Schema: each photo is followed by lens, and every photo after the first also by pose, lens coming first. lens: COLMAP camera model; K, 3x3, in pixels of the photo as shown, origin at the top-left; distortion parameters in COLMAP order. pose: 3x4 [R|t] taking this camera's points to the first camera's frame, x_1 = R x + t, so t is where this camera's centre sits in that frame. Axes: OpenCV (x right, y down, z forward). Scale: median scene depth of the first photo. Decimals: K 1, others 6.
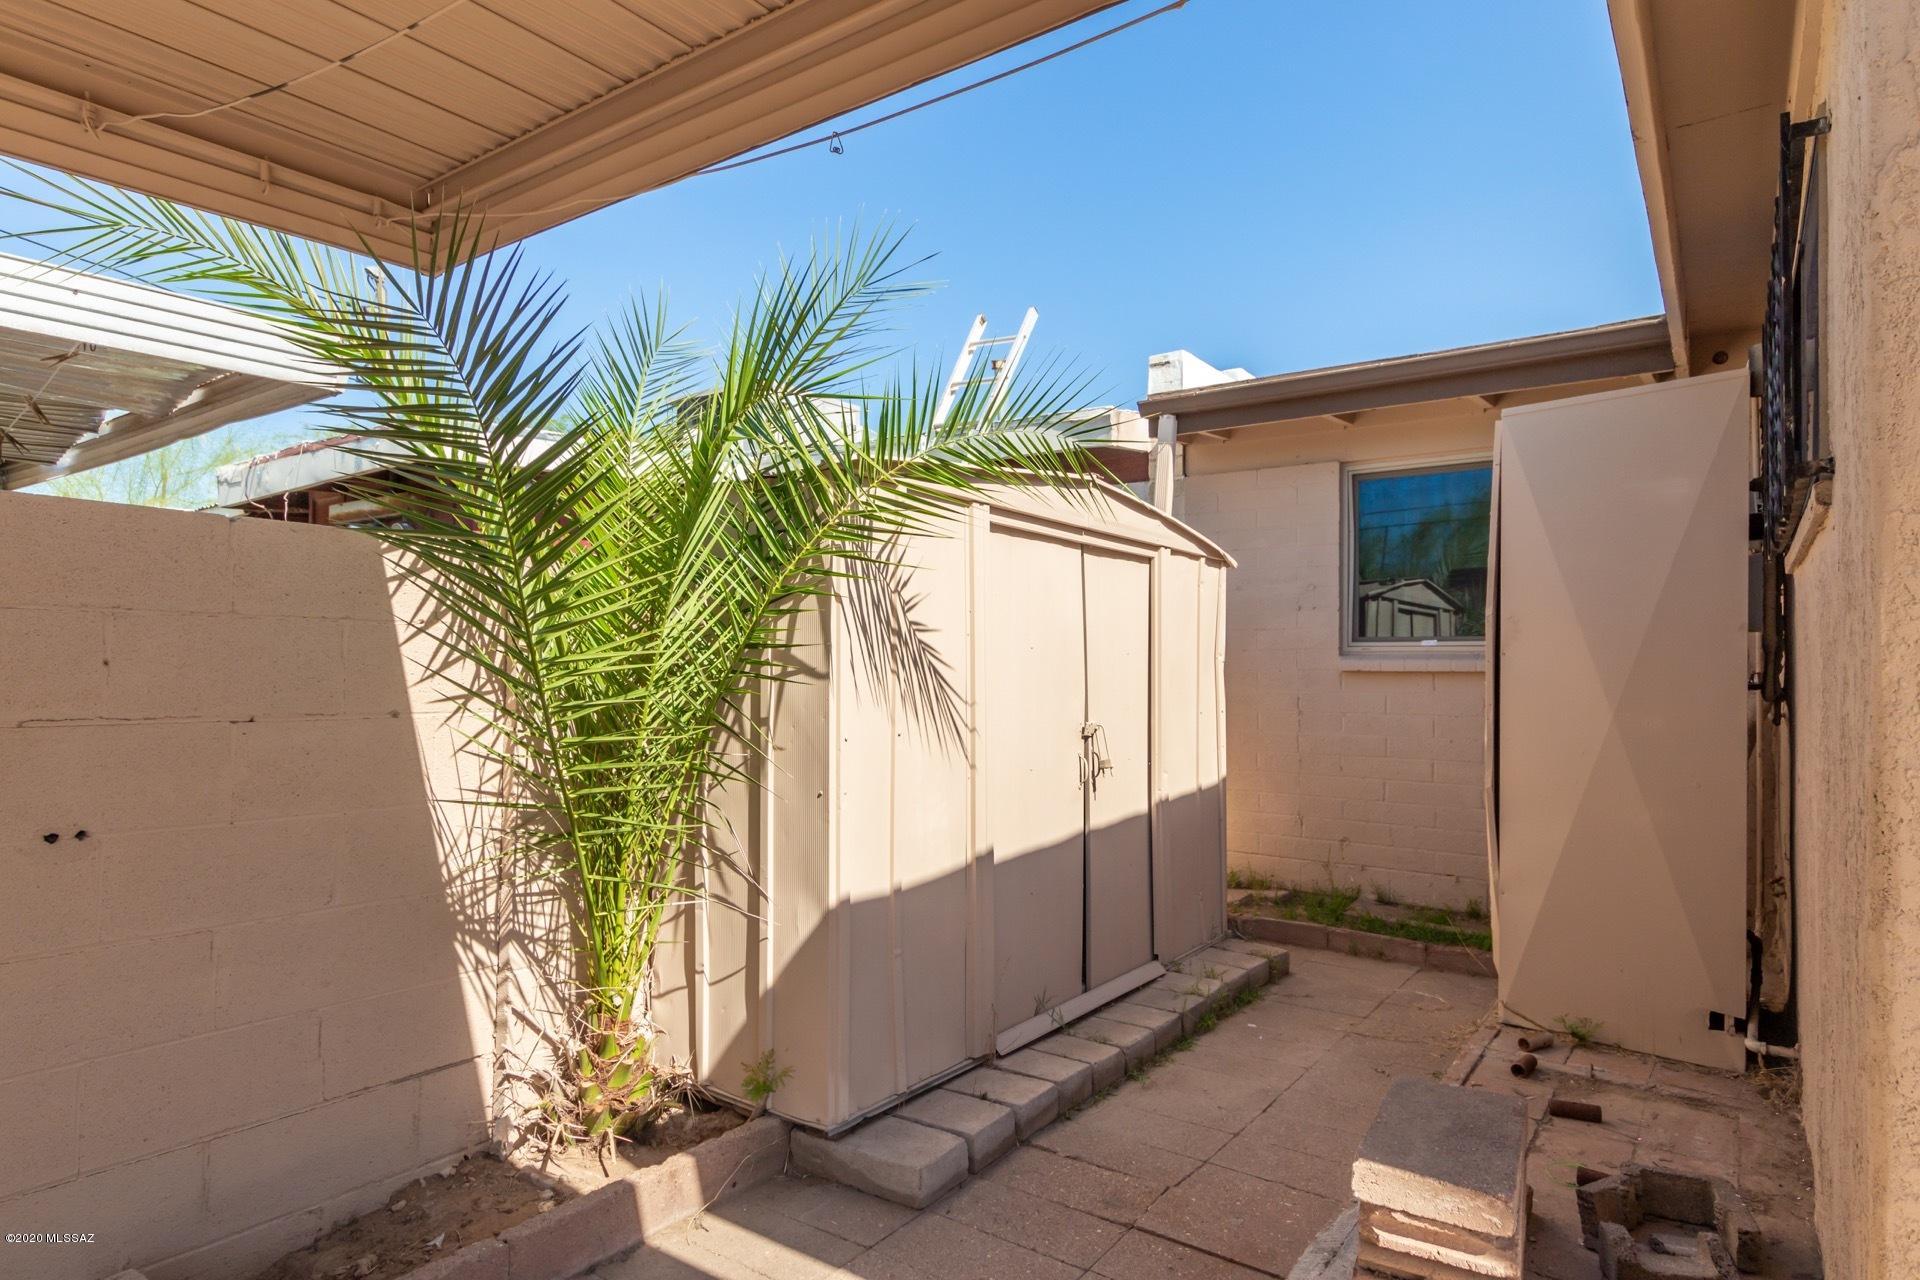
lens RADIAL K [[1083.0, 0, 961.4], [0, 1083.0, 645.6], [0, 0, 1]] dist [0.001123, 0.000203]
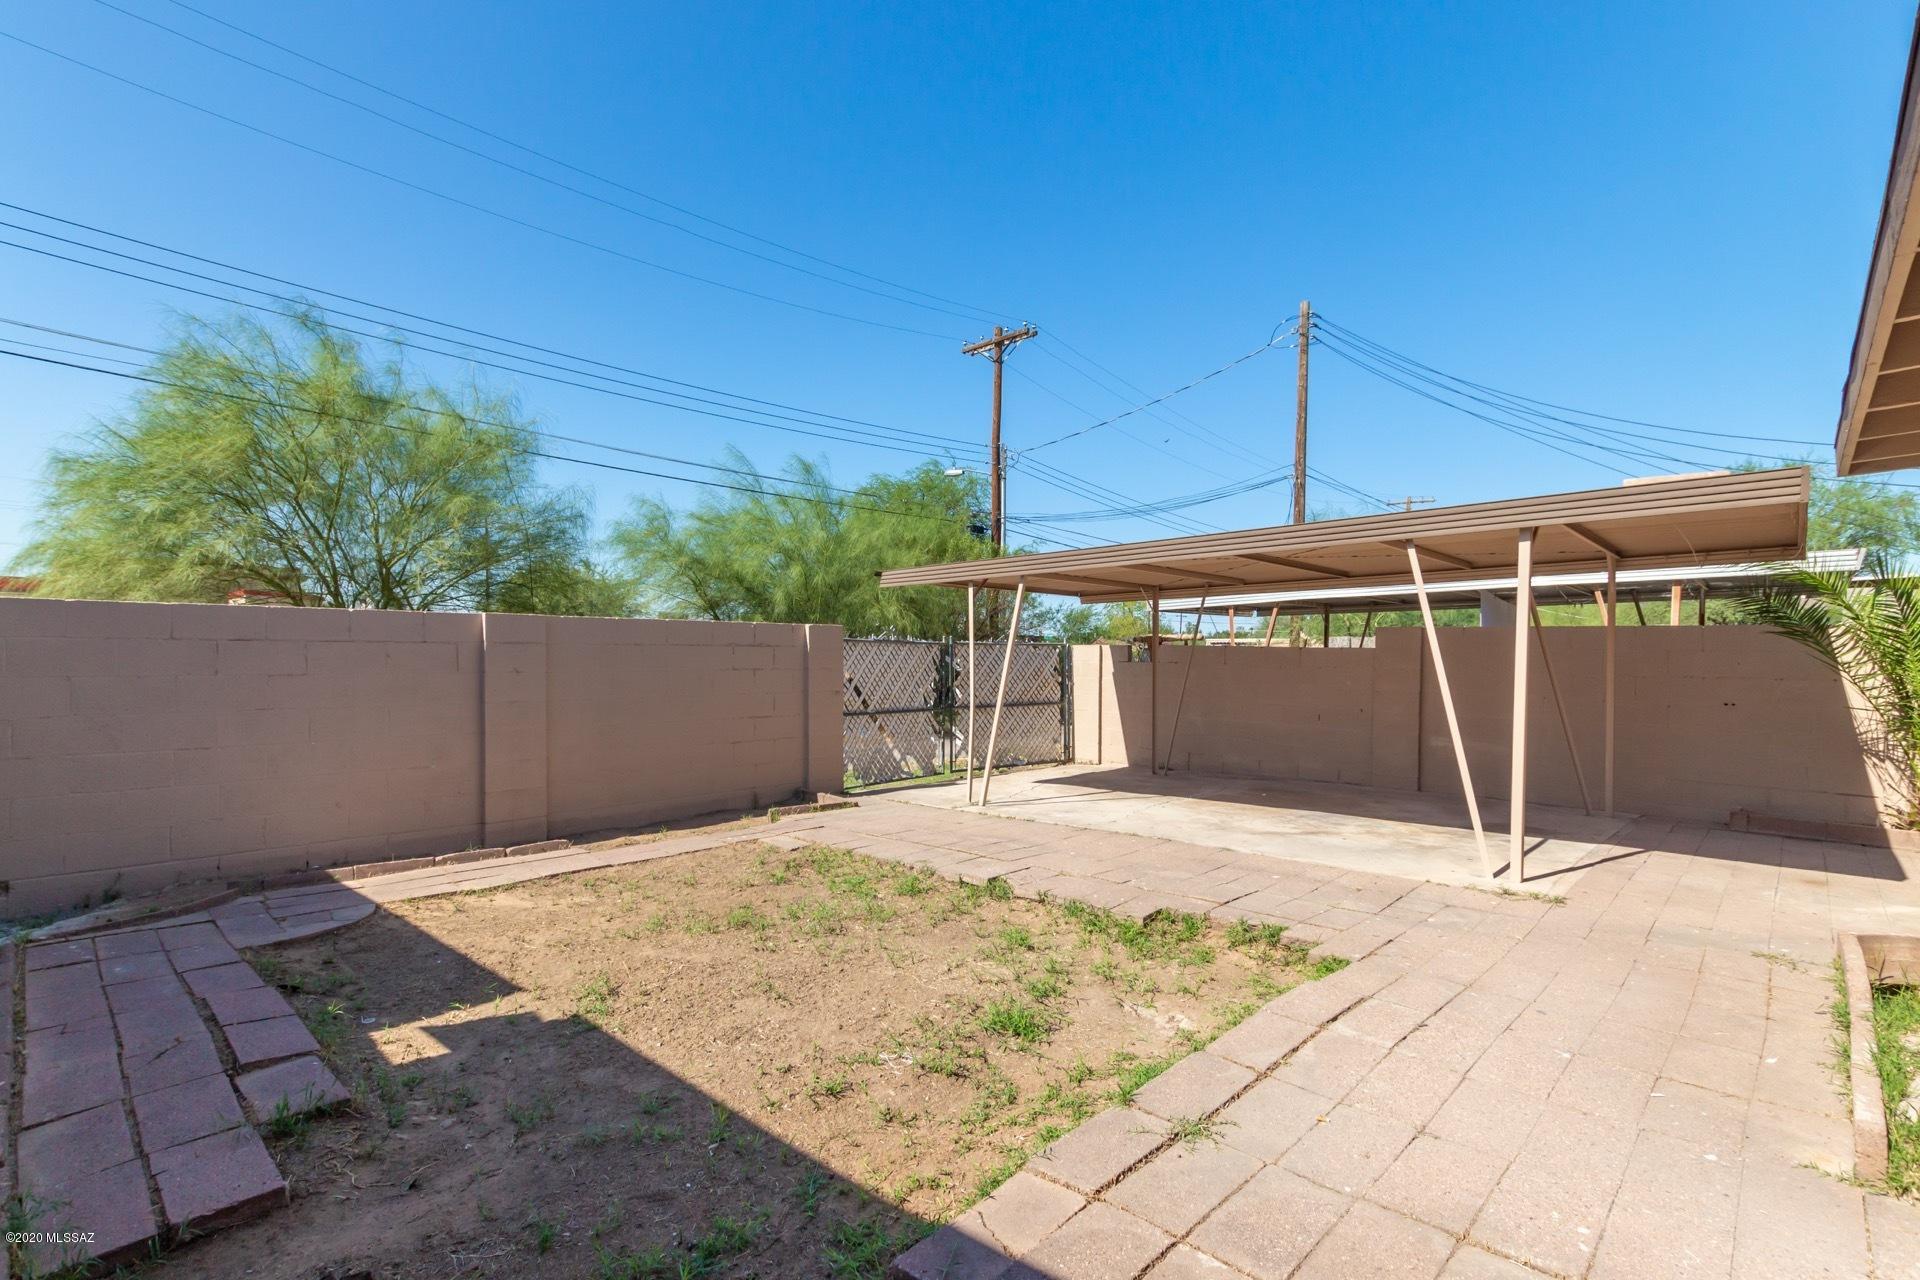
lens RADIAL K [[889.0, 0, 946.2], [0, 889.0, 668.6], [0, 0, 1]] dist [0.002467, -0.000505]
pose [[-0.140629, 0.002283, -0.990060, 2.342568], [0.005733, 0.999982, 0.001492, 0.008559], [0.990046, -0.005466, -0.140640, -1.188252]]
